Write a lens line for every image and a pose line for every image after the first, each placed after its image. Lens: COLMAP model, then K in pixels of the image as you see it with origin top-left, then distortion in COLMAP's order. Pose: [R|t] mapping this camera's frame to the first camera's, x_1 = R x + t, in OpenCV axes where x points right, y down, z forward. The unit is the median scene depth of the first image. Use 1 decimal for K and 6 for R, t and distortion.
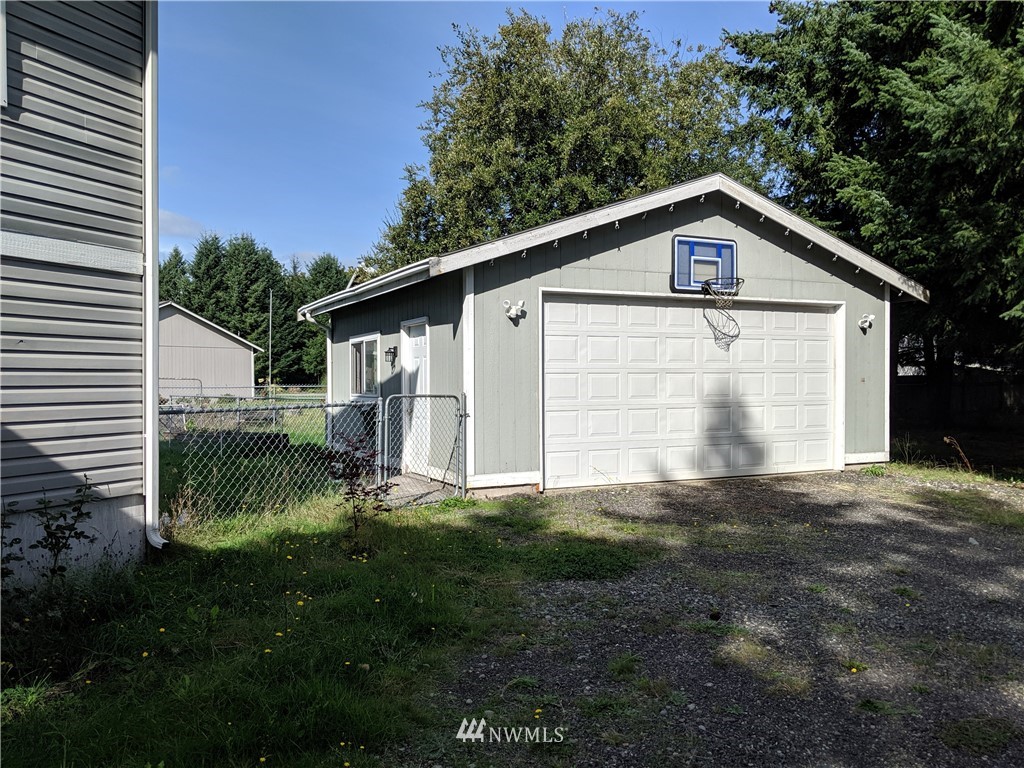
lens RADIAL K [[828.4, 0, 512.0], [0, 828.4, 384.0], [0, 0, 1]] dist [0.001508, -0.055620]
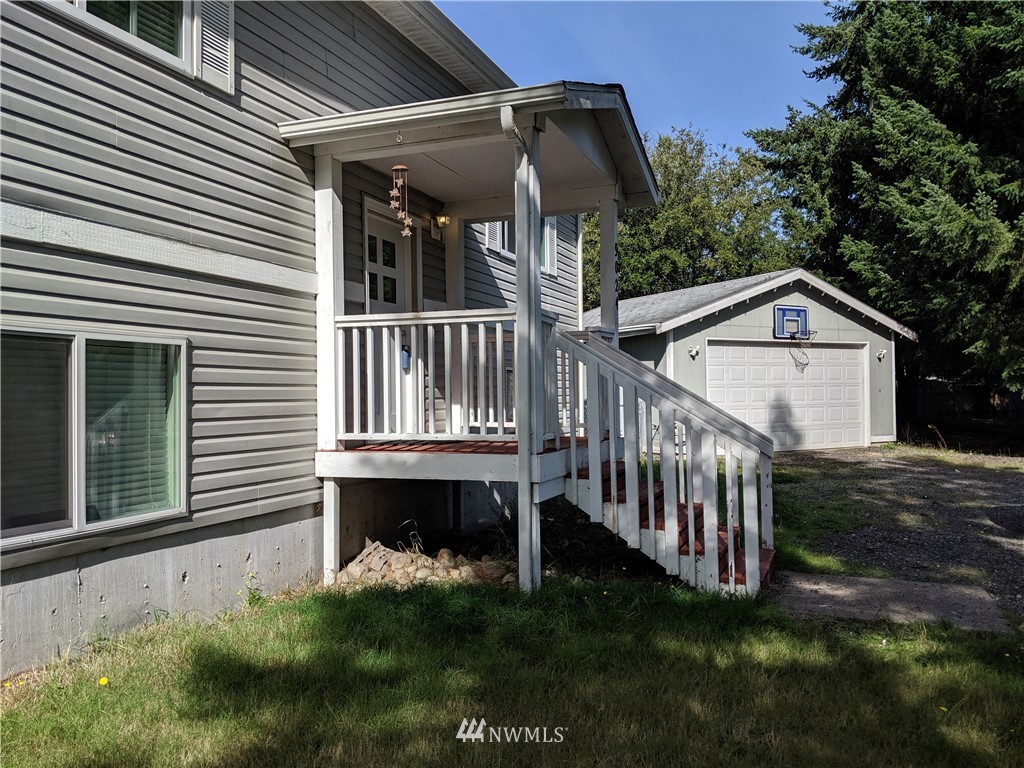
lens RADIAL K [[814.7, 0, 511.8], [0, 814.7, 373.5], [0, 0, 1]] dist [0.006526, -0.068789]
pose [[0.998865, -0.004500, 0.047416, -0.372564], [0.005826, 0.999595, -0.027862, 0.002907], [-0.047272, 0.028107, 0.998487, -0.560165]]
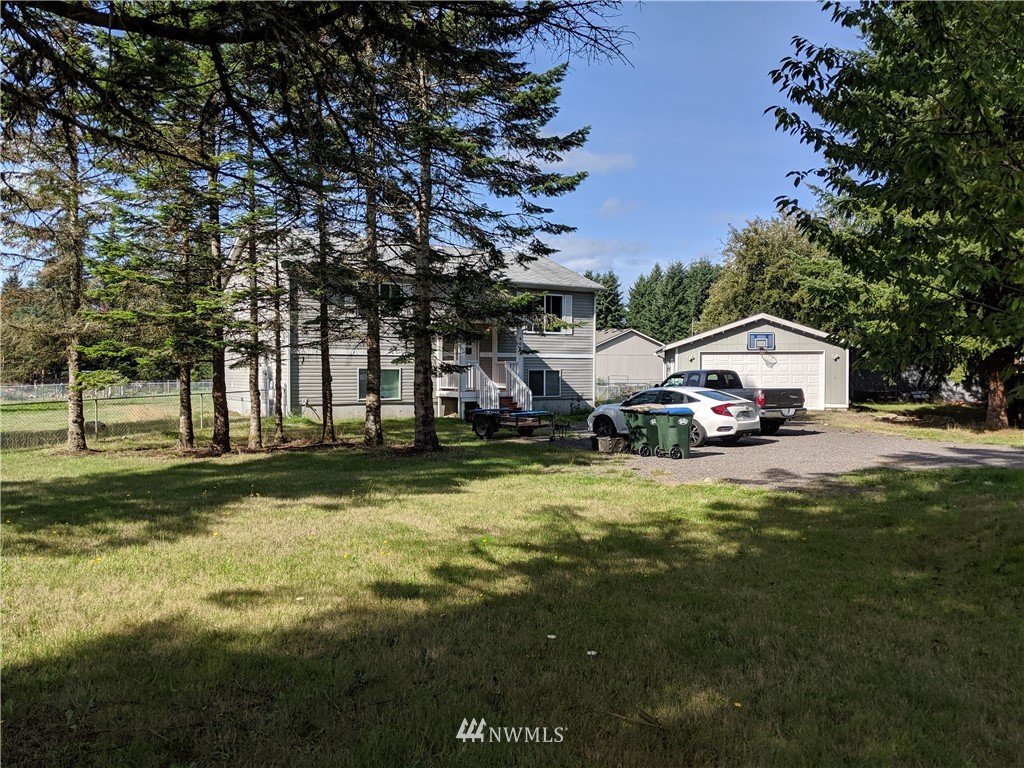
lens RADIAL K [[828.4, 0, 512.0], [0, 828.4, 384.0], [0, 0, 1]] dist [0.001508, -0.055620]
pose [[0.841344, 0.013920, -0.540321, 1.027956], [-0.008828, 0.999889, 0.012012, -0.009847], [0.540428, -0.005336, 0.841373, -1.940617]]
